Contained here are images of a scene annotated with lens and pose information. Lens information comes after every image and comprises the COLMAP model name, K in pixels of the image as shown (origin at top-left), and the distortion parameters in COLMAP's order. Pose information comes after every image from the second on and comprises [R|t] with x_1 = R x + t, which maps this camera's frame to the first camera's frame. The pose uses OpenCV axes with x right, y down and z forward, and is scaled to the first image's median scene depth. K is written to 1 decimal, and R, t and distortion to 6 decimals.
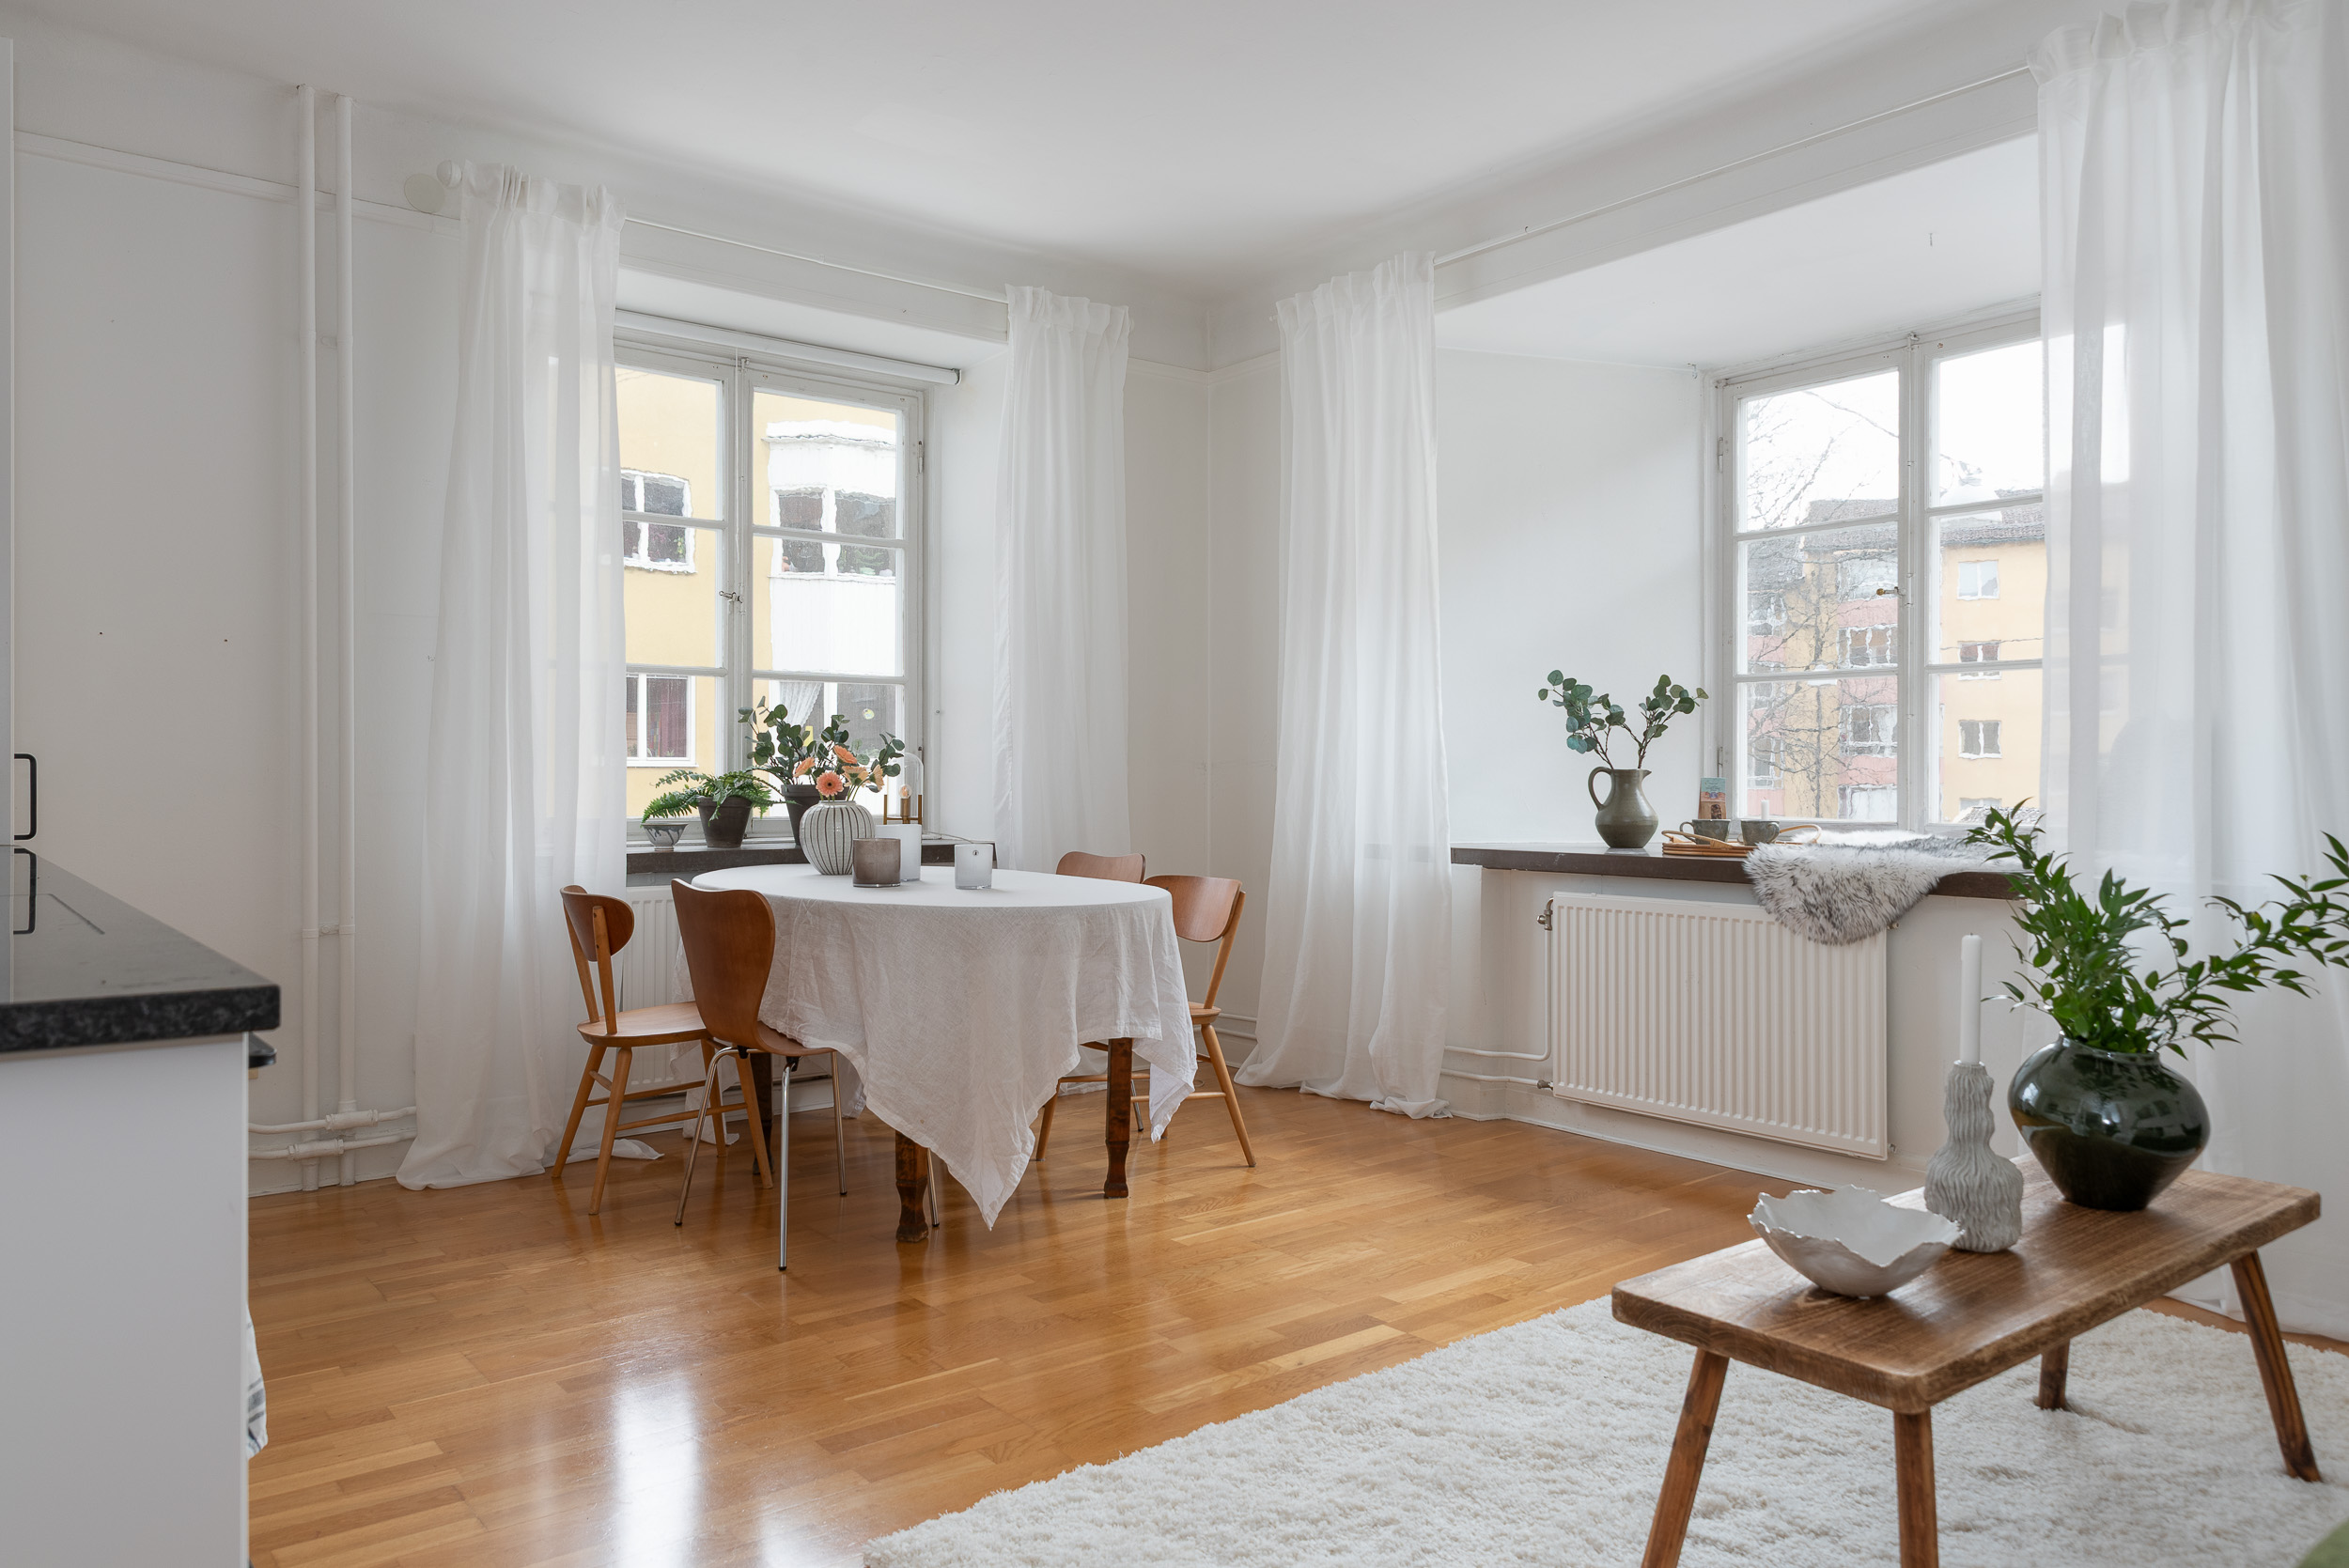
lens RADIAL K [[1588.9, 0, 1168.6], [0, 1588.9, 774.7], [0, 0, 1]] dist [0.004672, -0.002037]
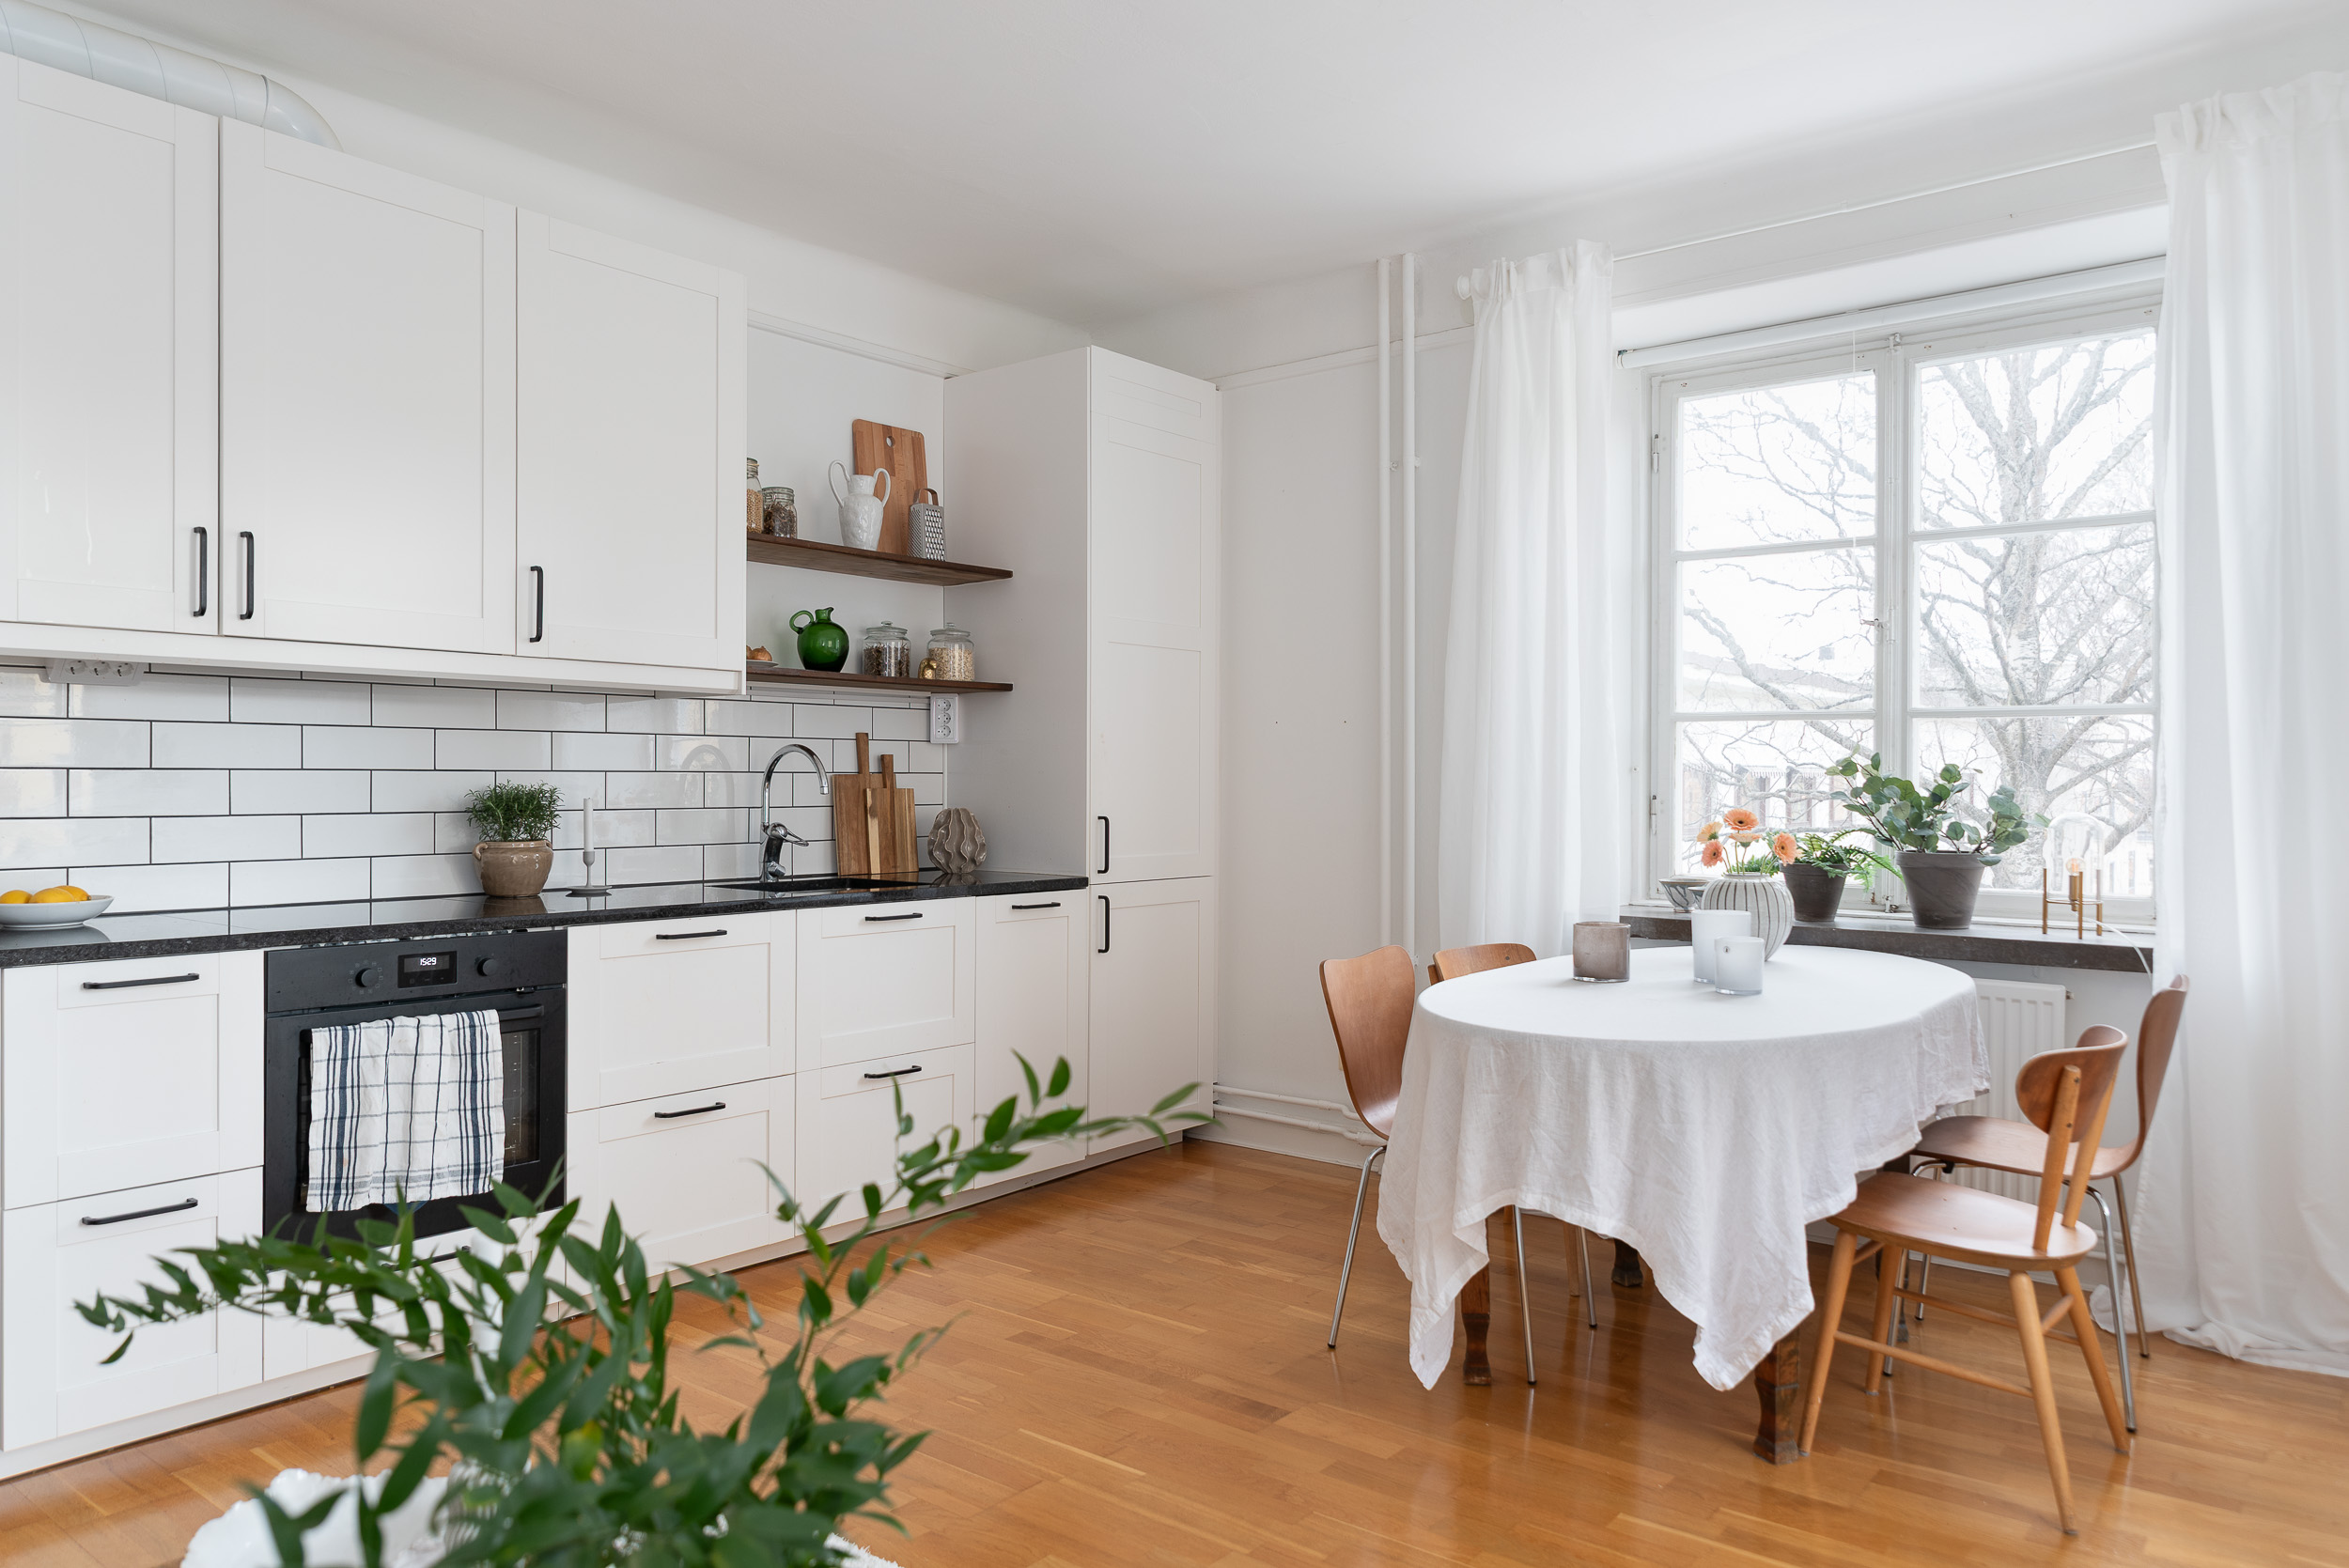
lens RADIAL K [[1588.9, 0, 1182.5], [0, 1588.9, 781.1], [0, 0, 1]] dist [0.004672, -0.002037]
pose [[0.217645, 0.000092, -0.976028, 0.563200], [-0.001636, 0.999999, -0.000271, -0.033634], [0.976027, 0.001656, 0.217645, 0.551082]]
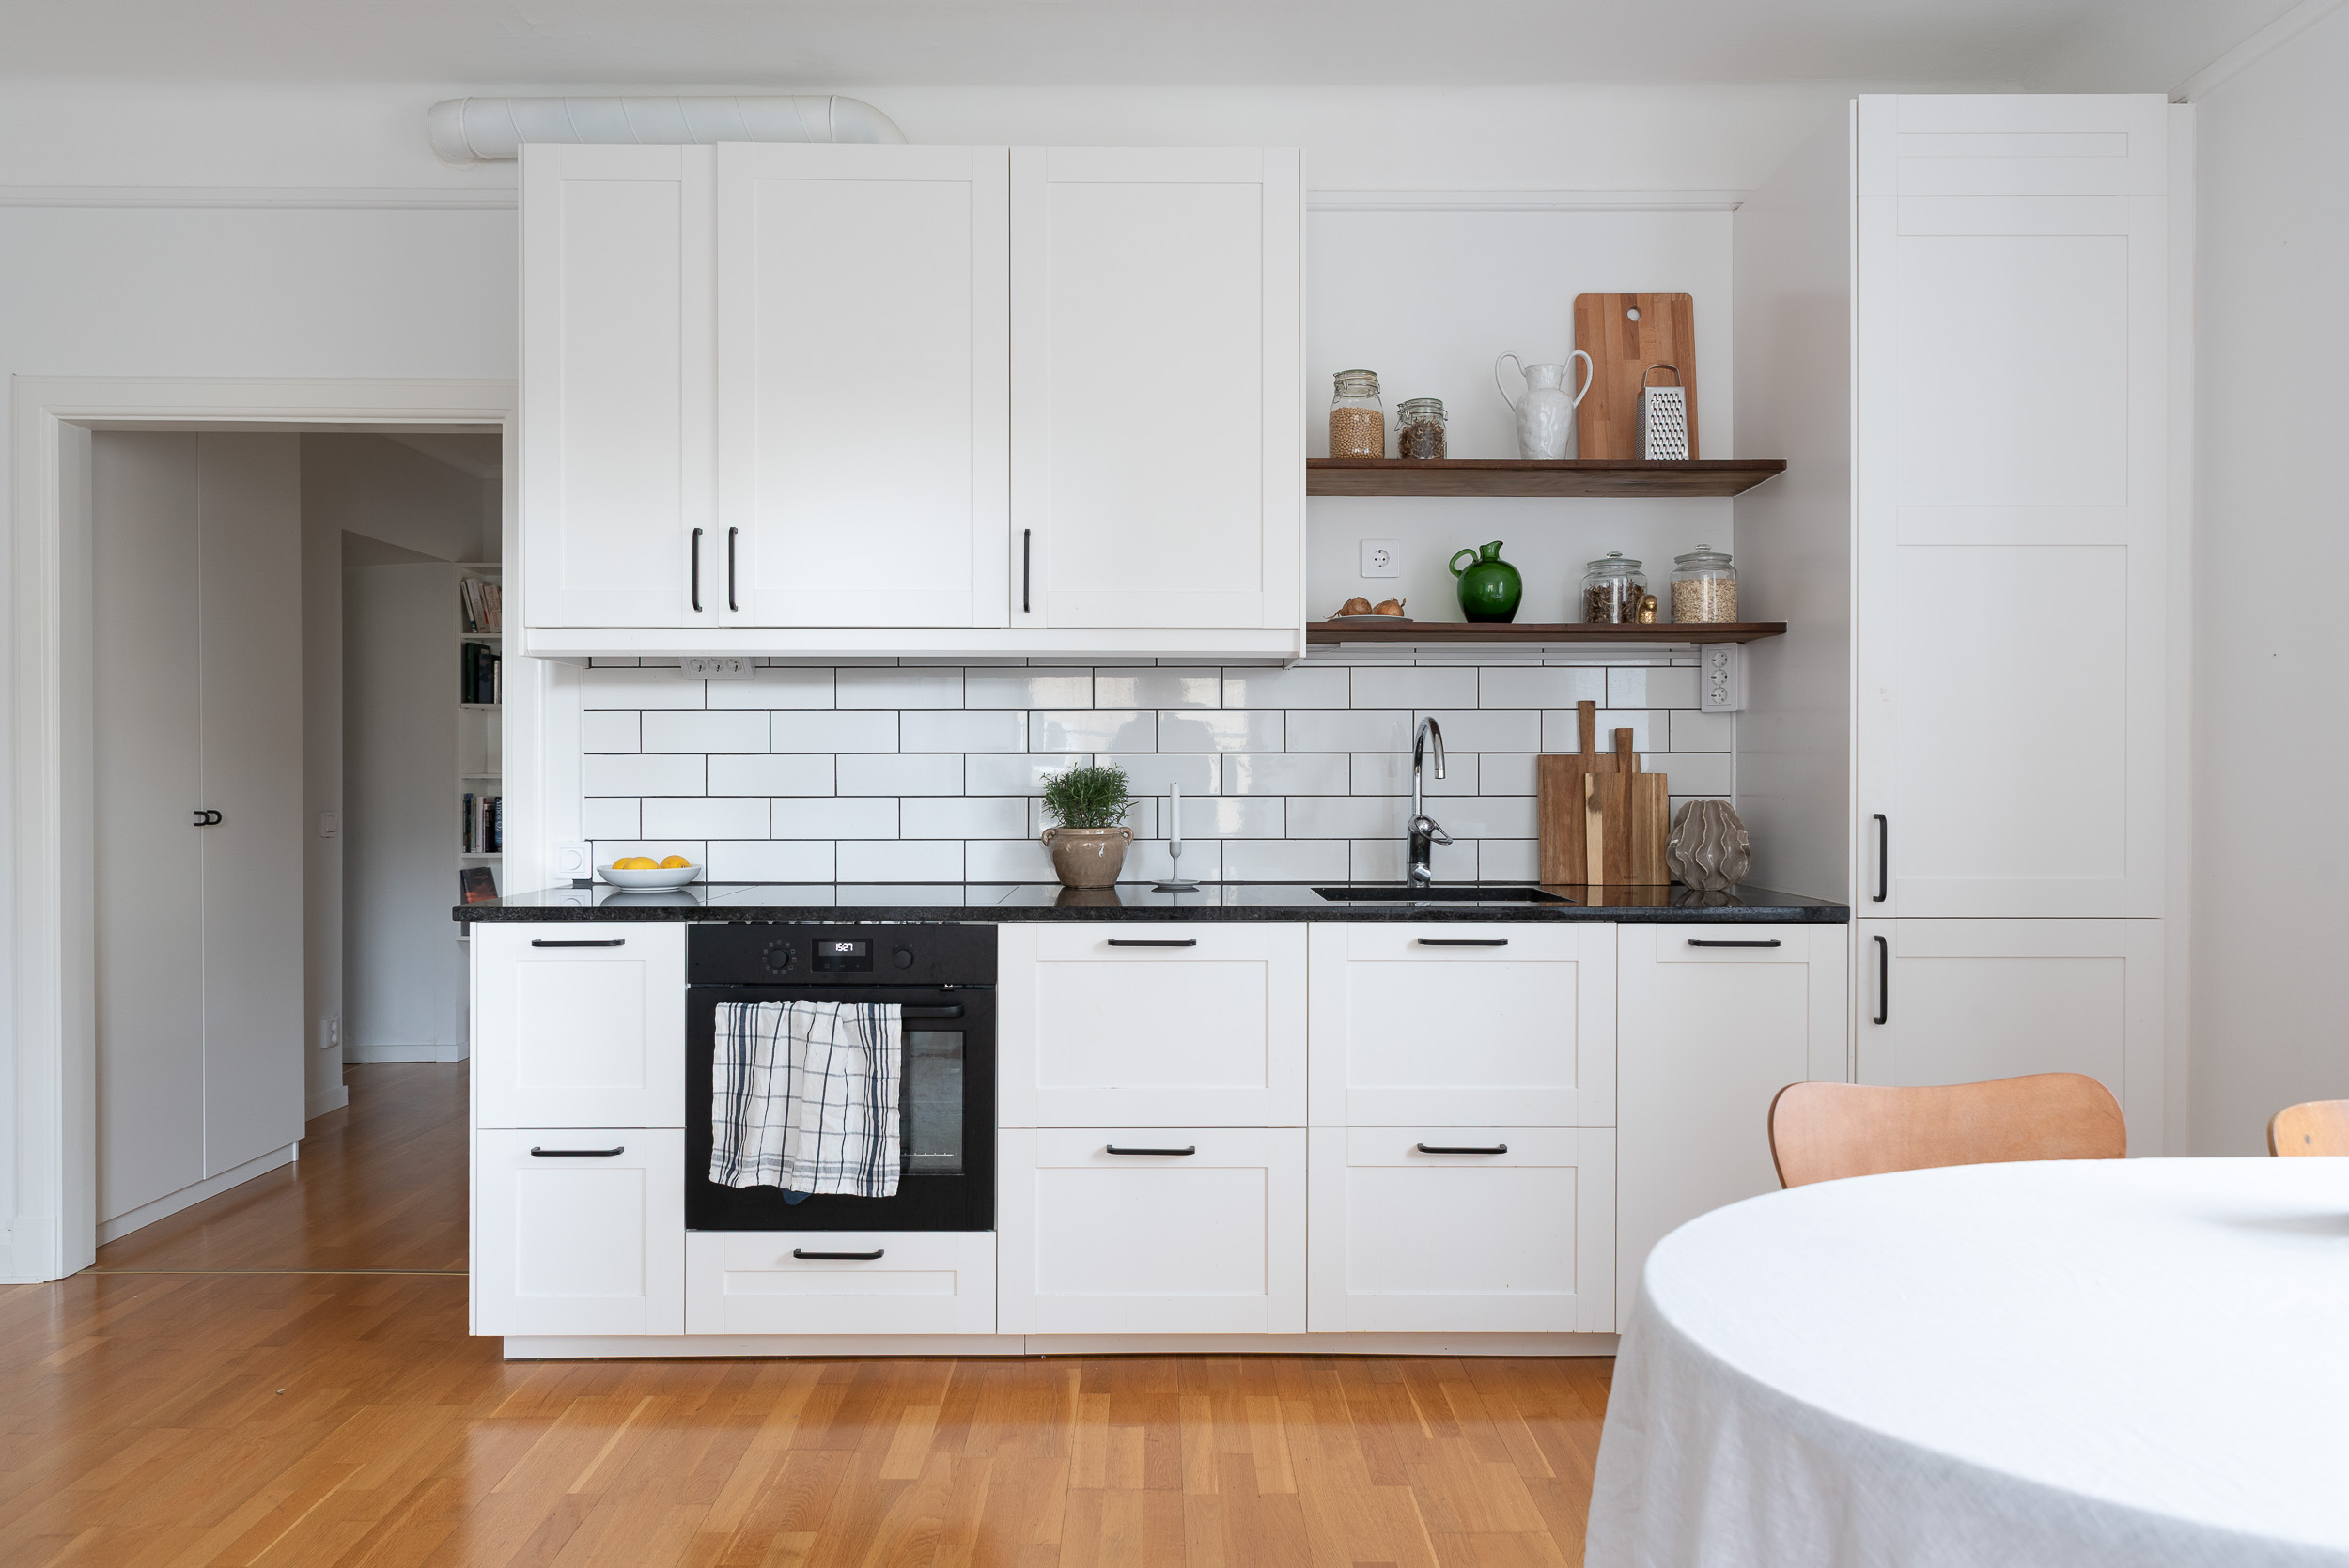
lens RADIAL K [[1588.9, 0, 1194.5], [0, 1588.9, 781.7], [0, 0, 1]] dist [0.004672, -0.002037]
pose [[-0.618238, 0.001297, -0.785990, 0.243414], [-0.000139, 0.999998, 0.001759, -0.025713], [0.785991, 0.001197, -0.618237, 0.922810]]
